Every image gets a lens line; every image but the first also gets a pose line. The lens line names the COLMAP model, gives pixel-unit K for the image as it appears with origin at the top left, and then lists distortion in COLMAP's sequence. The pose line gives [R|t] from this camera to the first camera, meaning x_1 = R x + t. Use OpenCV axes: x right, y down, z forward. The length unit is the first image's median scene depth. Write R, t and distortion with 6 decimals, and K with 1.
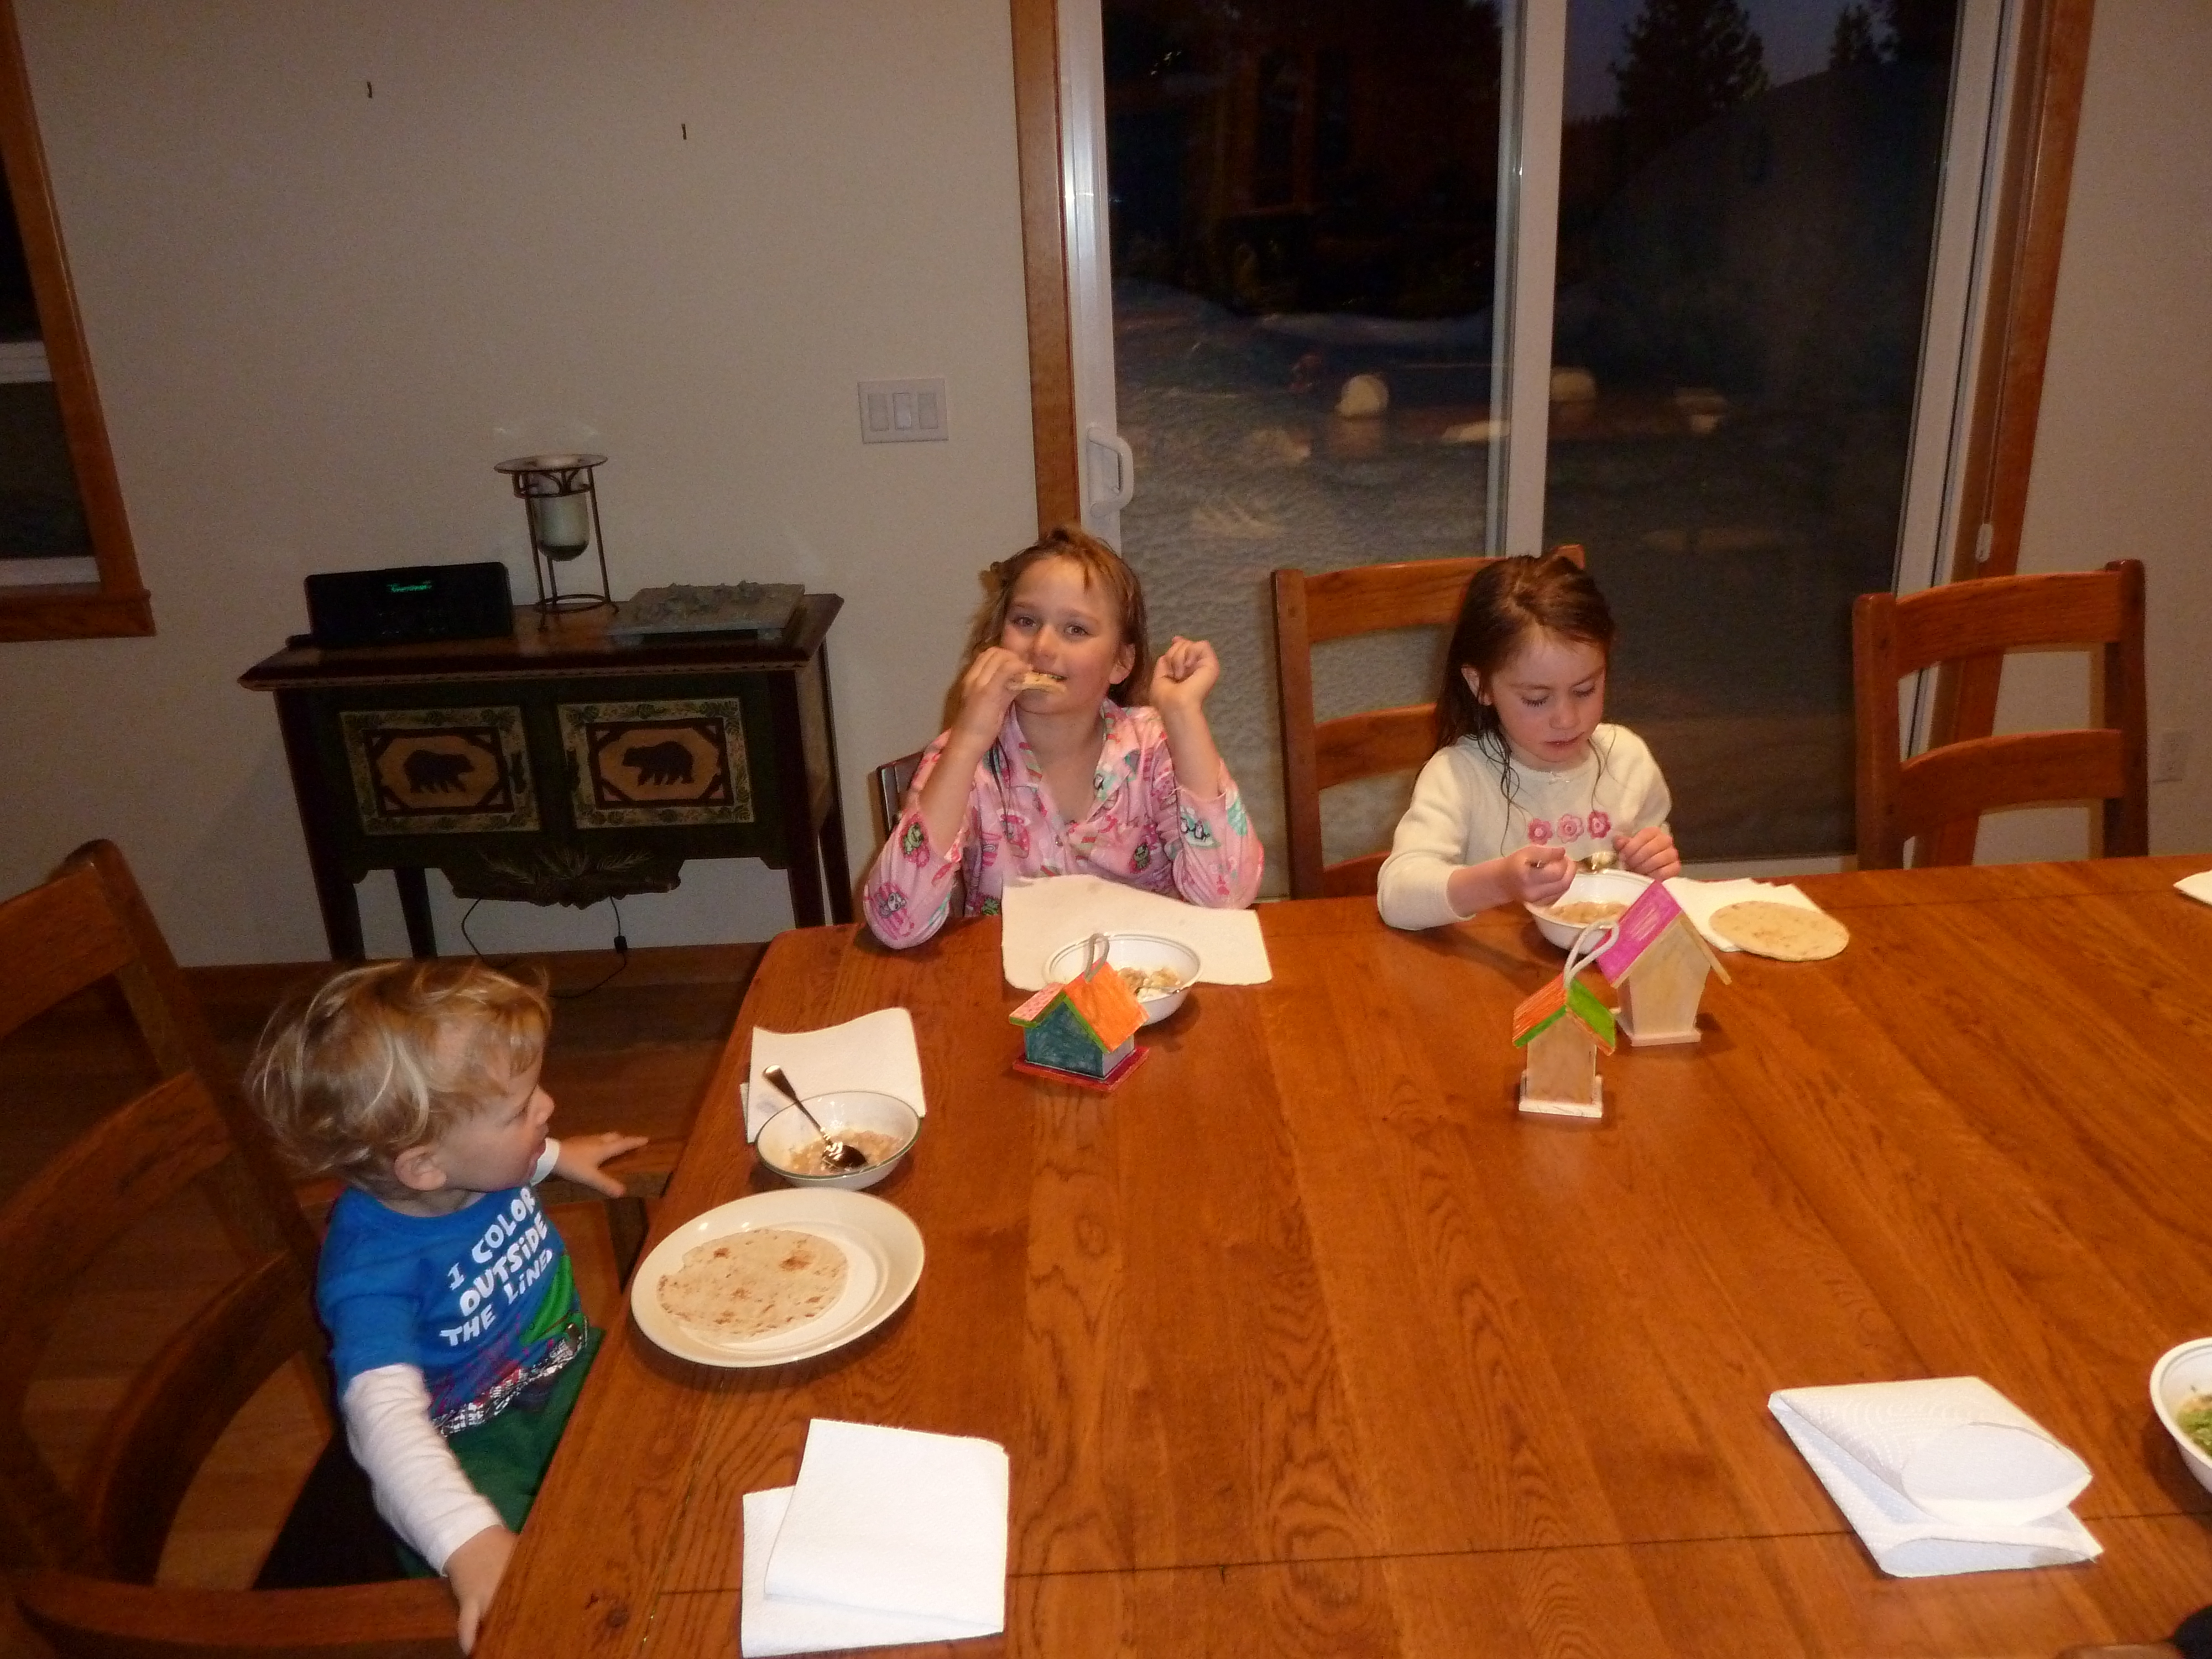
lens RADIAL K [[1658.4, 0, 1096.7], [0, 1658.4, 828.0], [0, 0, 1]] dist [-0.035595, 0.007667]
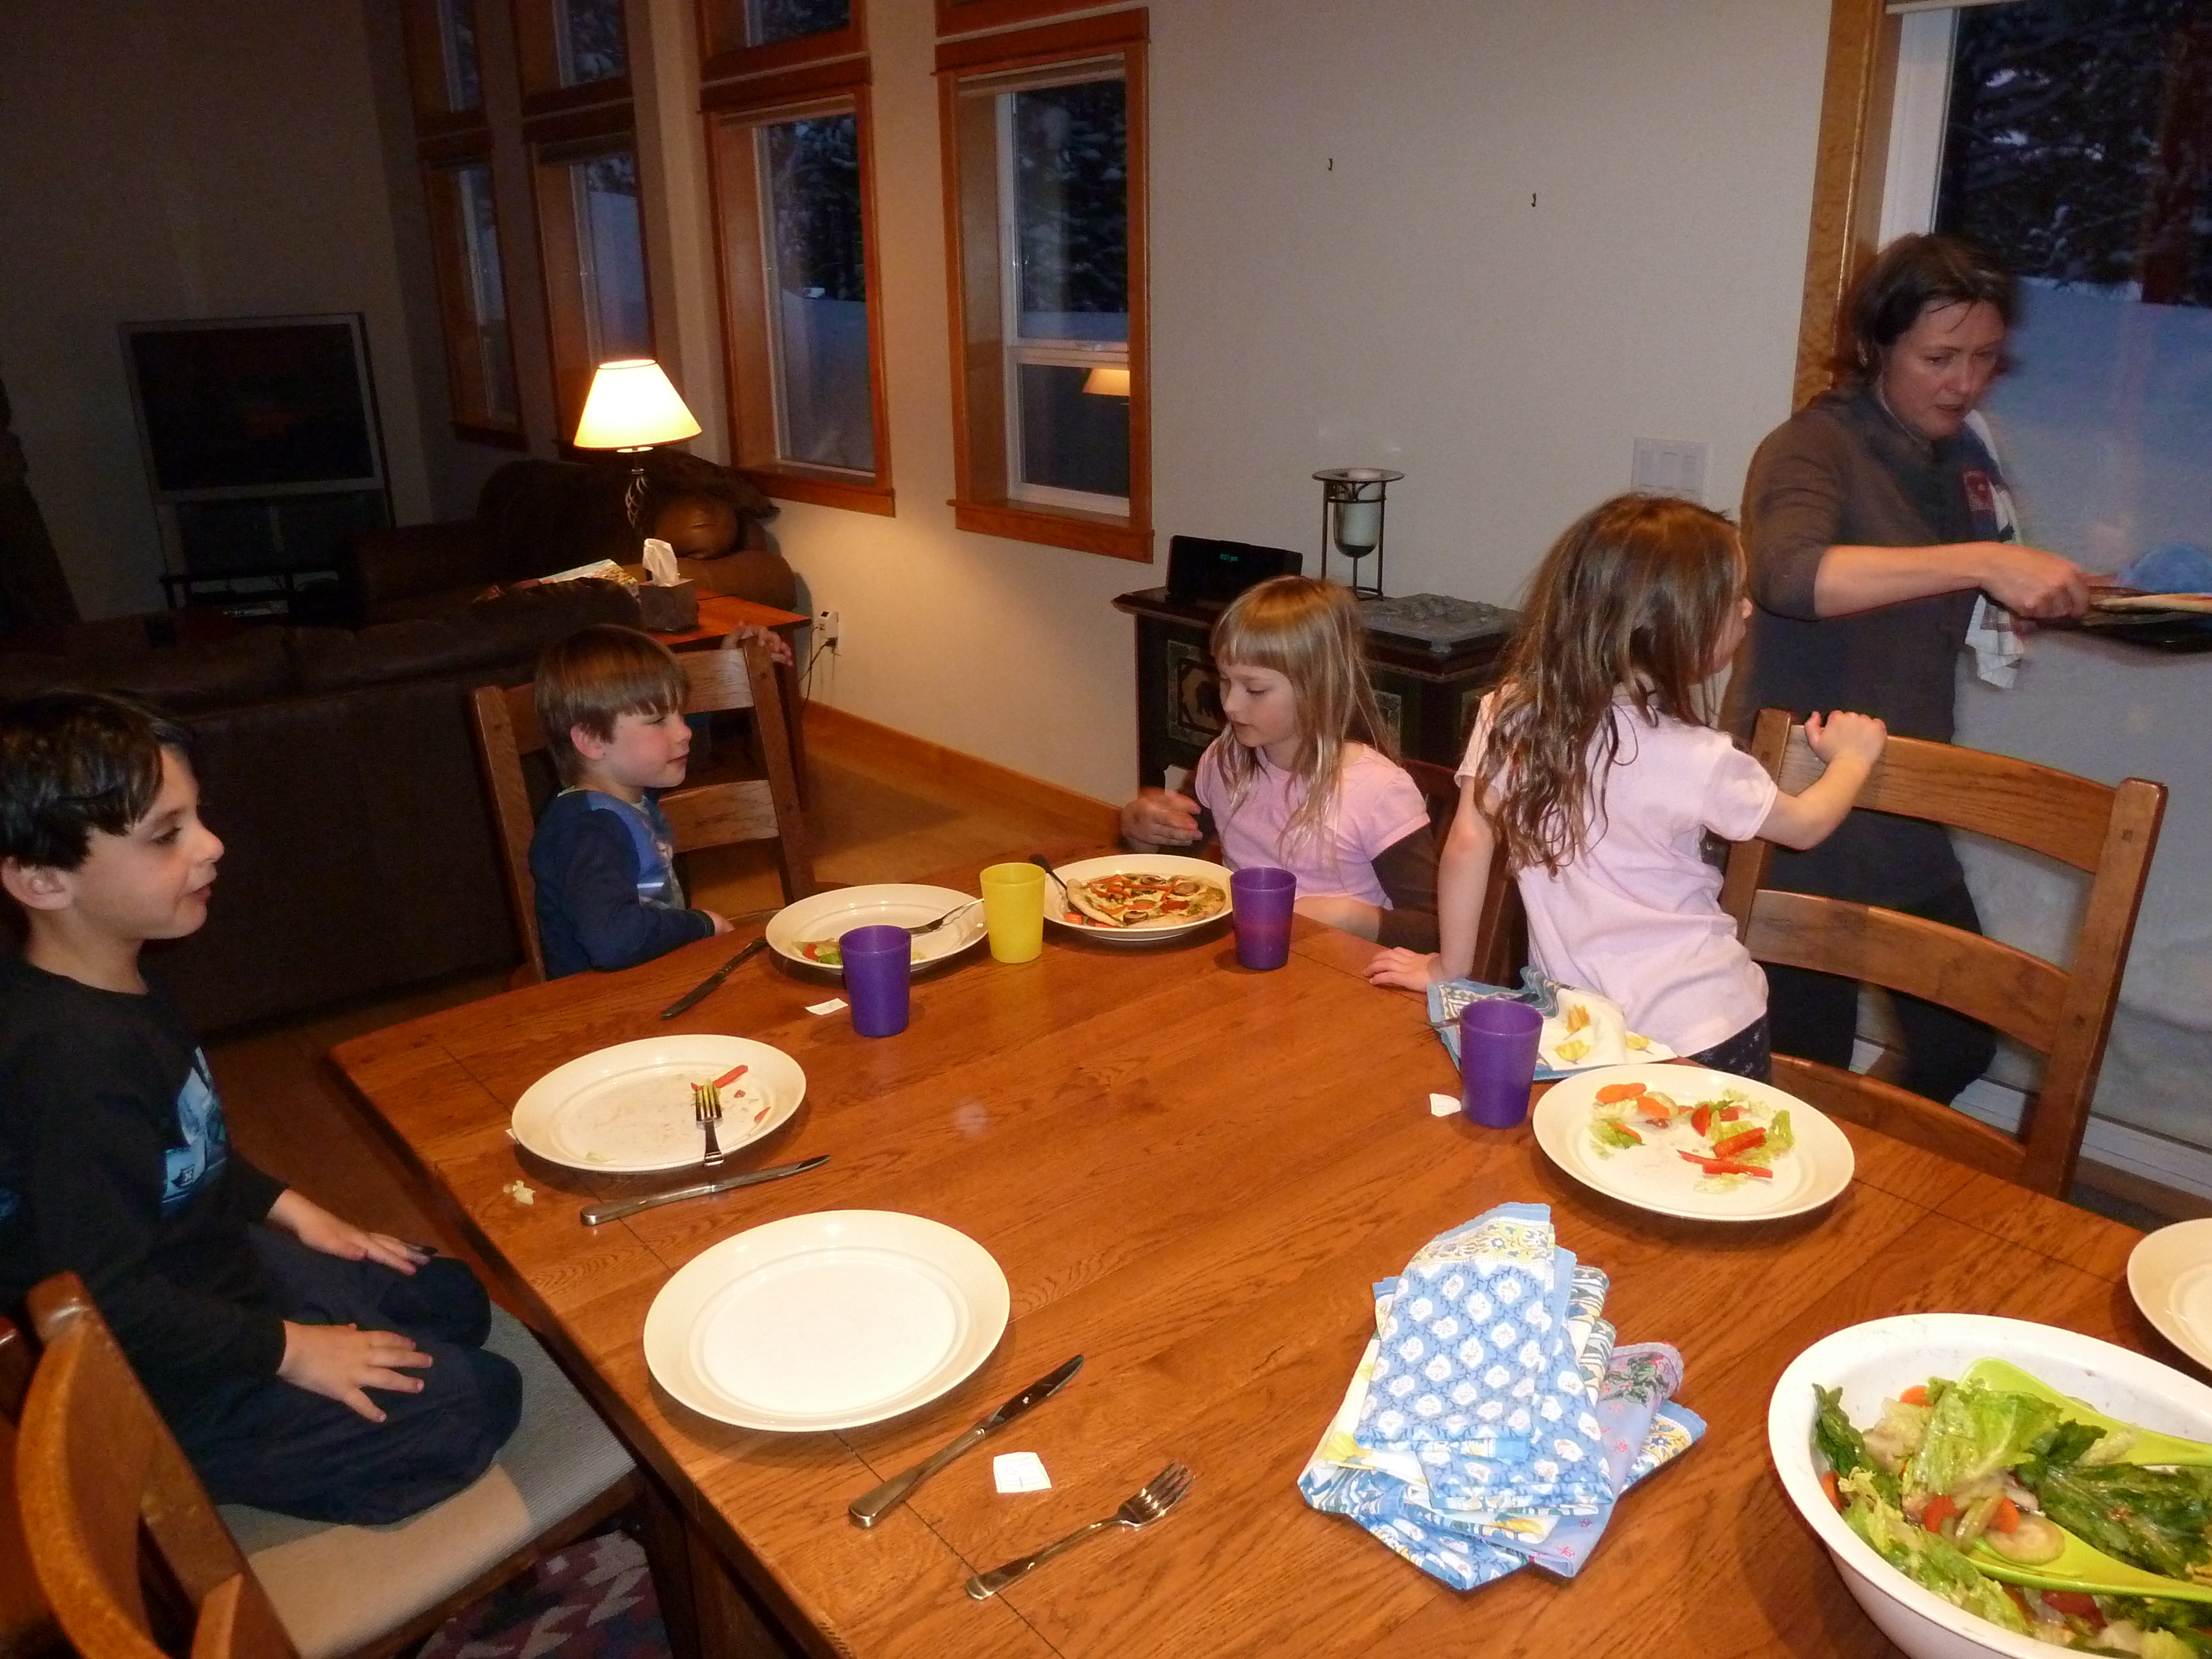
lens RADIAL K [[1658.4, 0, 1103.8], [0, 1658.4, 837.4], [0, 0, 1]] dist [-0.035595, 0.007667]
pose [[0.627243, 0.279634, -0.726891, 0.506813], [-0.279944, 0.951893, 0.124625, -0.069706], [0.726772, 0.125319, 0.675350, 0.086991]]
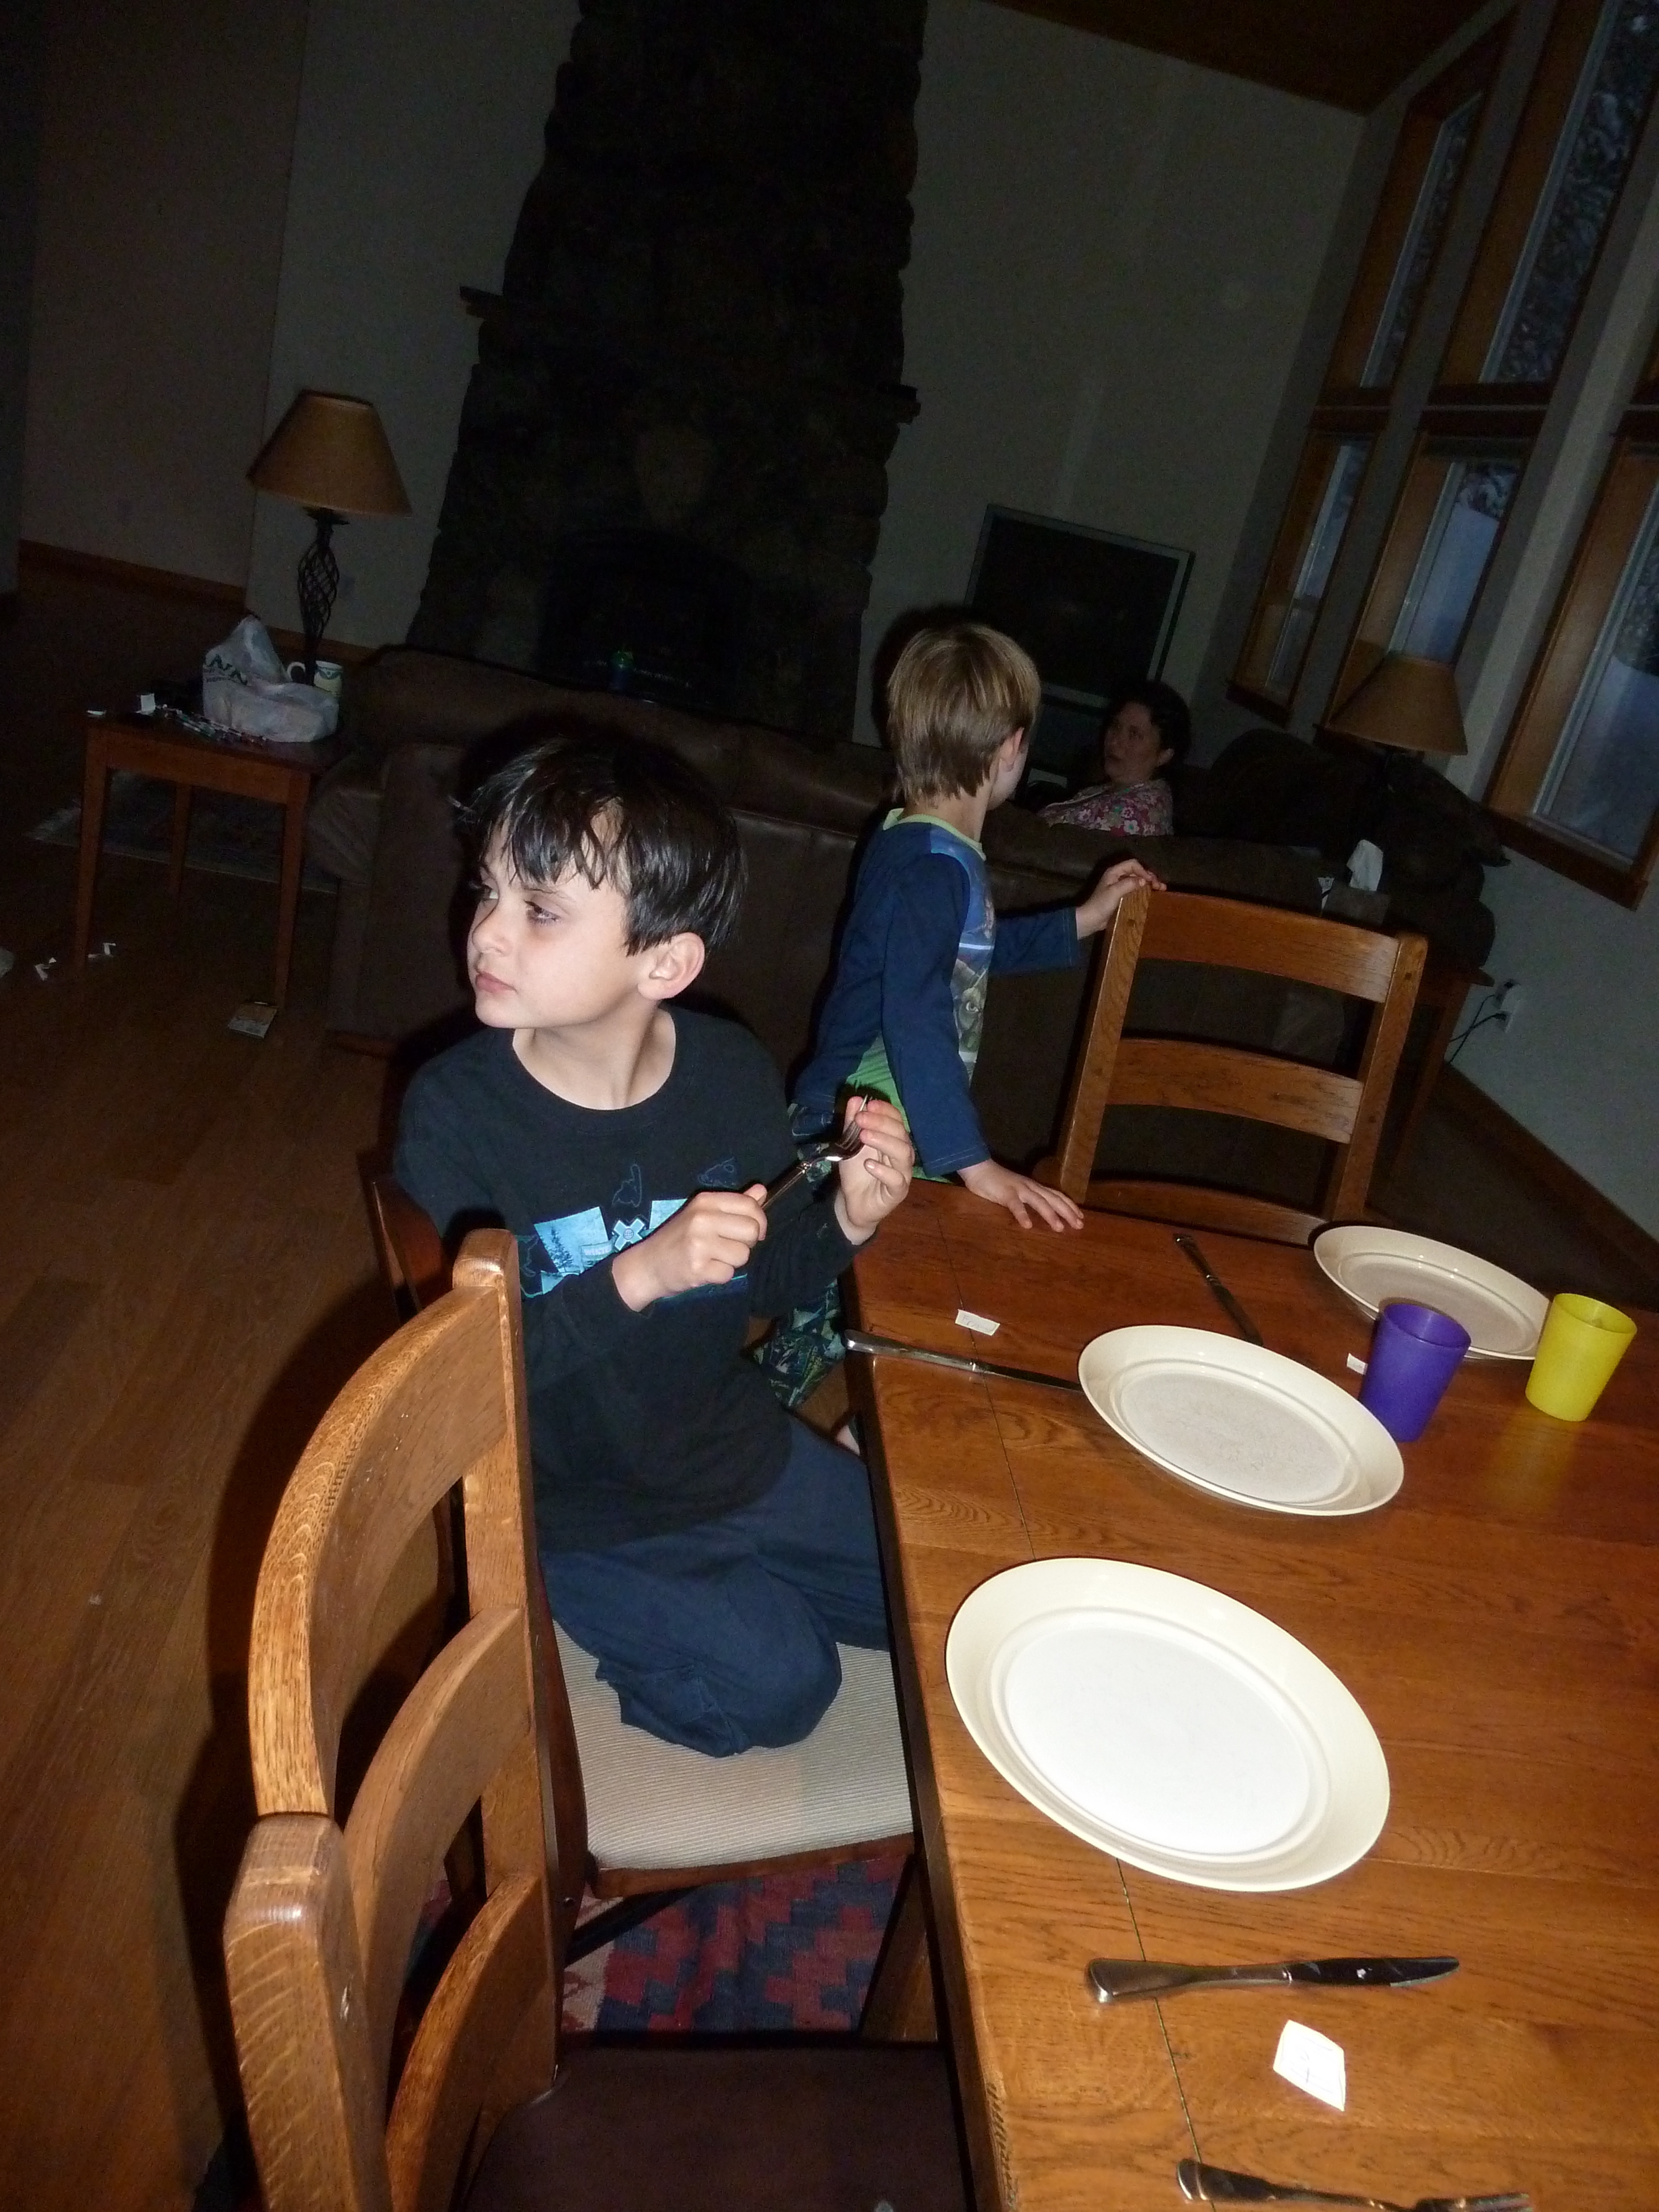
lens RADIAL K [[1658.4, 0, 848.8], [0, 1658.4, 1121.3], [0, 0, 1]] dist [-0.035595, 0.007667]
pose [[0.054808, 0.416941, -0.907280, 0.434532], [-0.558336, 0.766108, 0.318337, -0.041760], [0.827802, 0.489120, 0.274782, 0.132705]]
